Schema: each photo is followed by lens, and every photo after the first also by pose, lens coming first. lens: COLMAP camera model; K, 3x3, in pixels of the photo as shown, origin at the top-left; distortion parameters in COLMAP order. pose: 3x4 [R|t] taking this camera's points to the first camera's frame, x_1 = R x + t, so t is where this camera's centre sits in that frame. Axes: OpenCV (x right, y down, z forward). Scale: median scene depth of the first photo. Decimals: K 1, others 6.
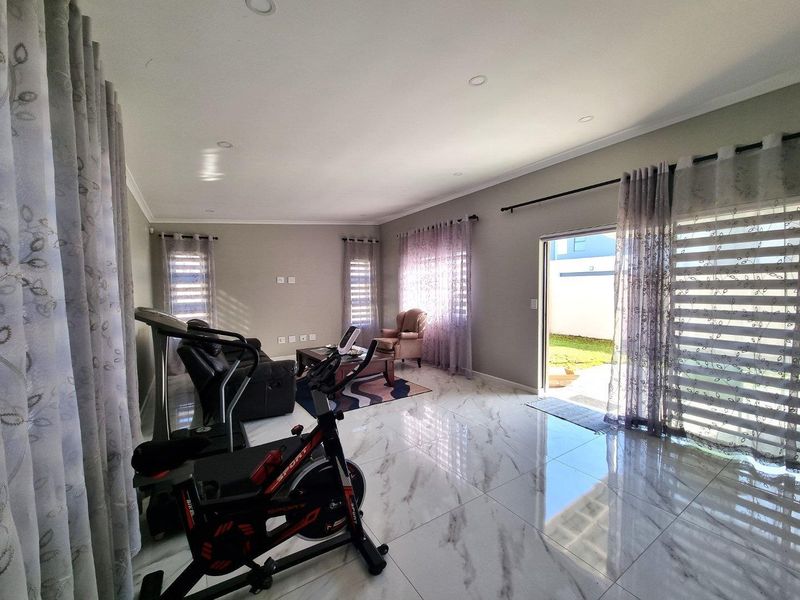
lens RADIAL K [[324.3, 0, 403.4], [0, 324.3, 302.8], [0, 0, 1]] dist [0.000849, -0.001697]
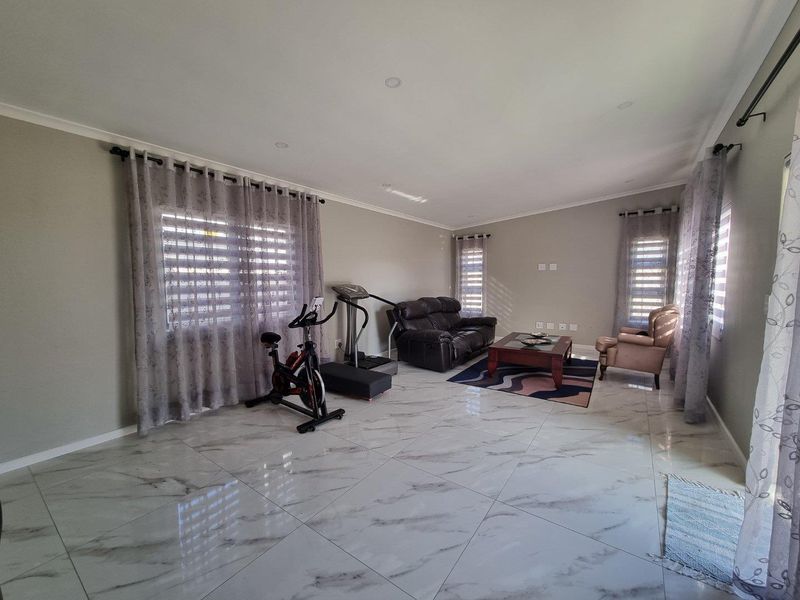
lens RADIAL K [[324.3, 0, 402.7], [0, 324.3, 302.6], [0, 0, 1]] dist [0.000849, -0.001697]
pose [[0.363125, 0.073132, -0.928866, 0.522659], [-0.038227, 0.997245, 0.063572, -0.007830], [0.930956, 0.012423, 0.364920, 0.256628]]
